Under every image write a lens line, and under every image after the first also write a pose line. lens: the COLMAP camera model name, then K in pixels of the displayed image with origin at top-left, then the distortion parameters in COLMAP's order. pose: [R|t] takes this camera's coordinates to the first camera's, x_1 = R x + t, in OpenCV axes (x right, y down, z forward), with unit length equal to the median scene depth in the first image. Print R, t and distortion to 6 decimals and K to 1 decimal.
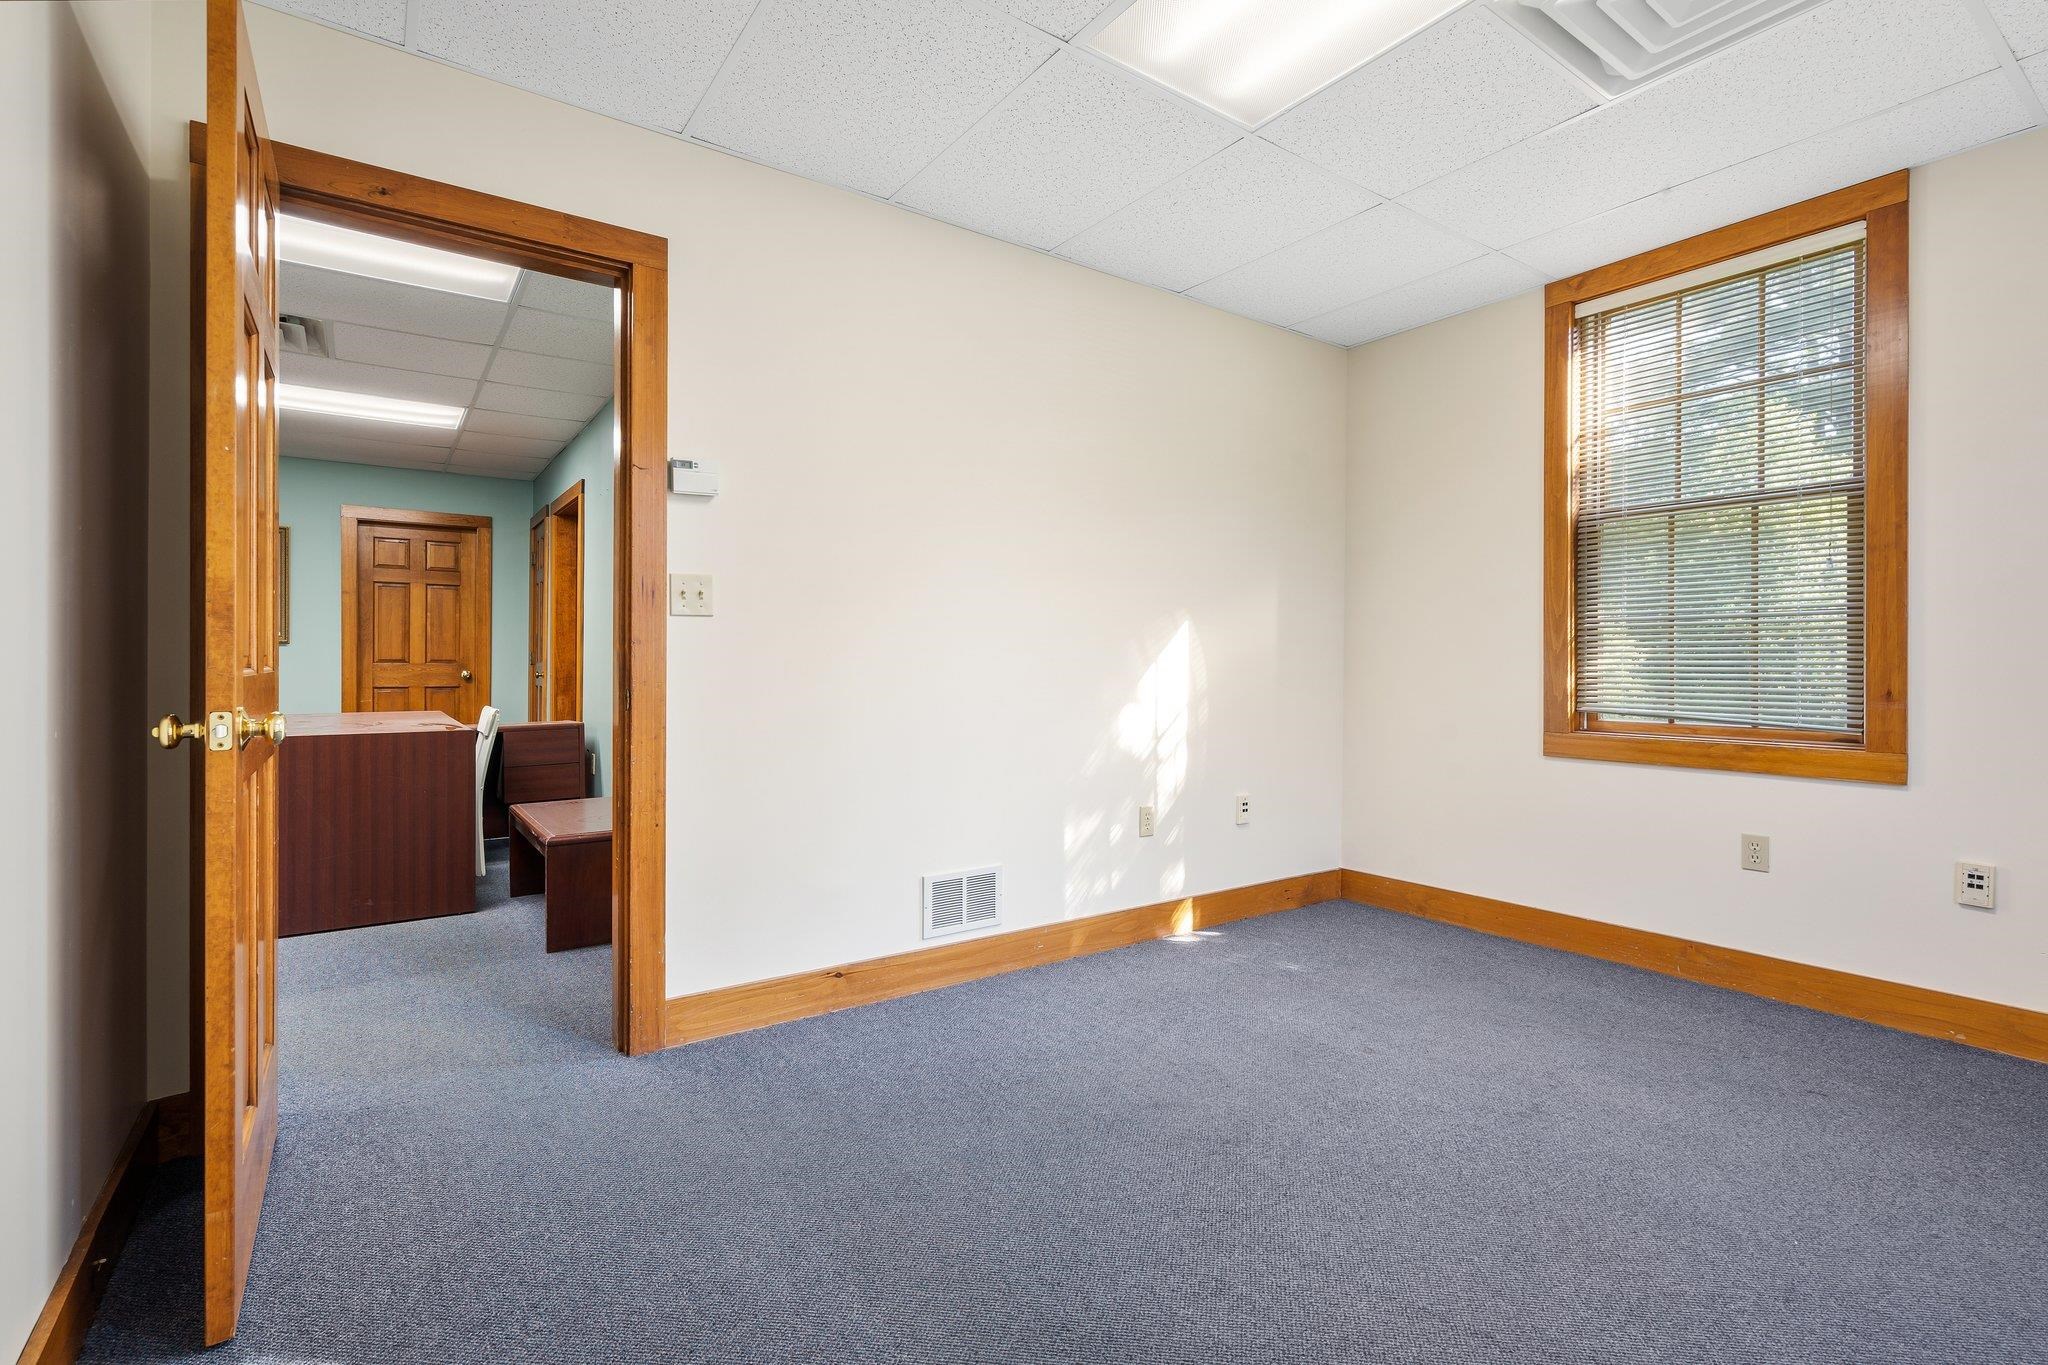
lens RADIAL K [[928.1, 0, 1023.9], [0, 928.1, 673.2], [0, 0, 1]] dist [-0.002832, -0.000107]
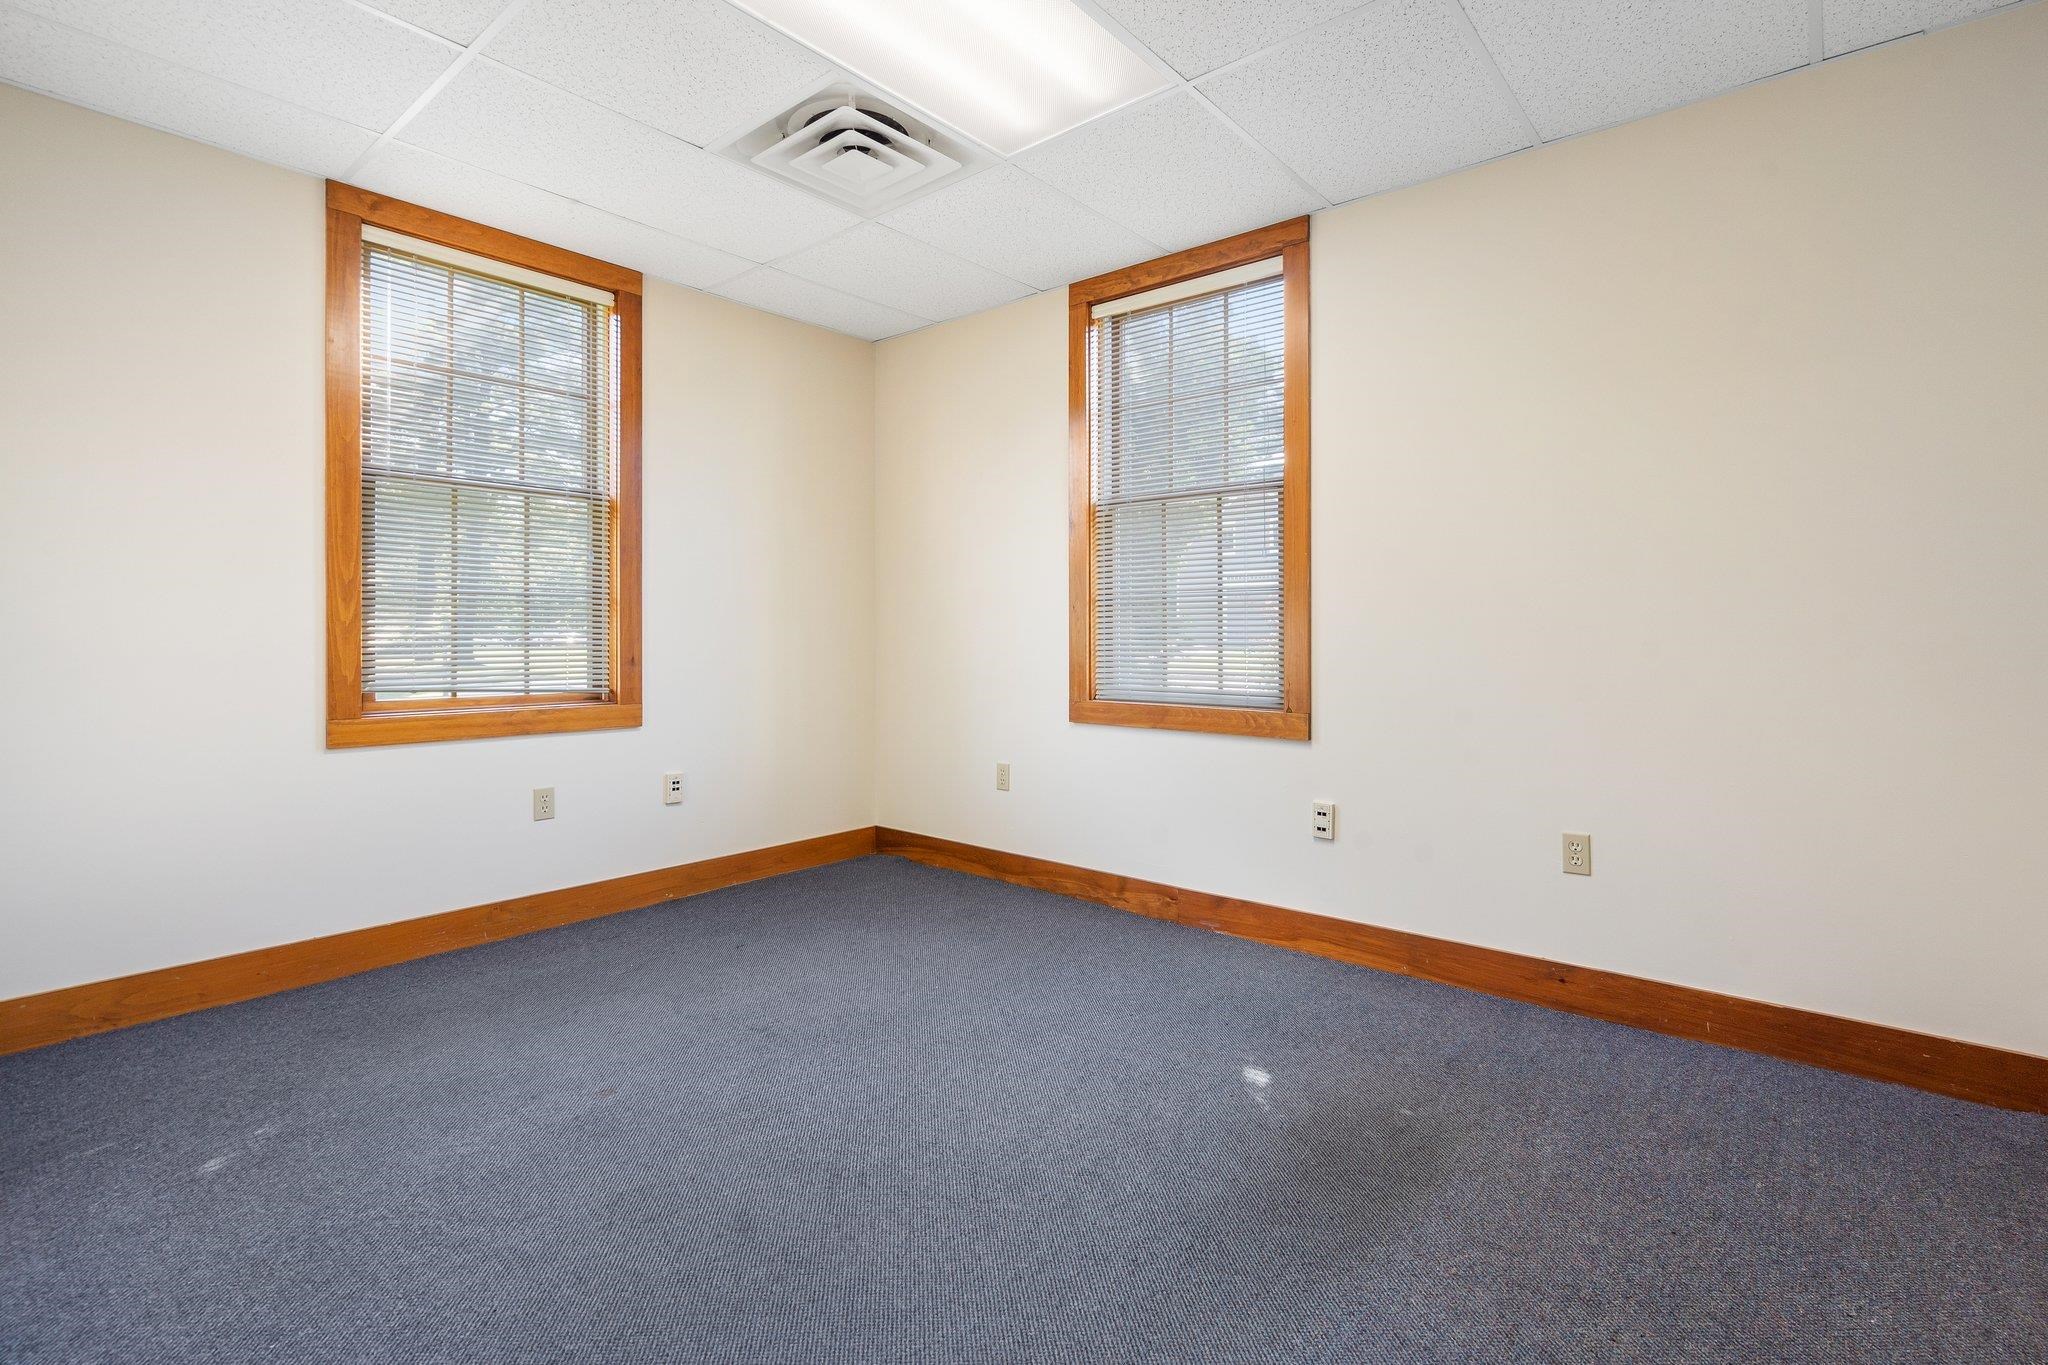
lens RADIAL K [[956.2, 0, 1026.4], [0, 956.2, 638.2], [0, 0, 1]] dist [0.002322, -0.000514]
pose [[-0.243251, -0.004555, 0.969953, -0.483901], [0.009341, 0.999932, 0.007039, -0.011360], [-0.969918, 0.010773, -0.243192, 0.702989]]
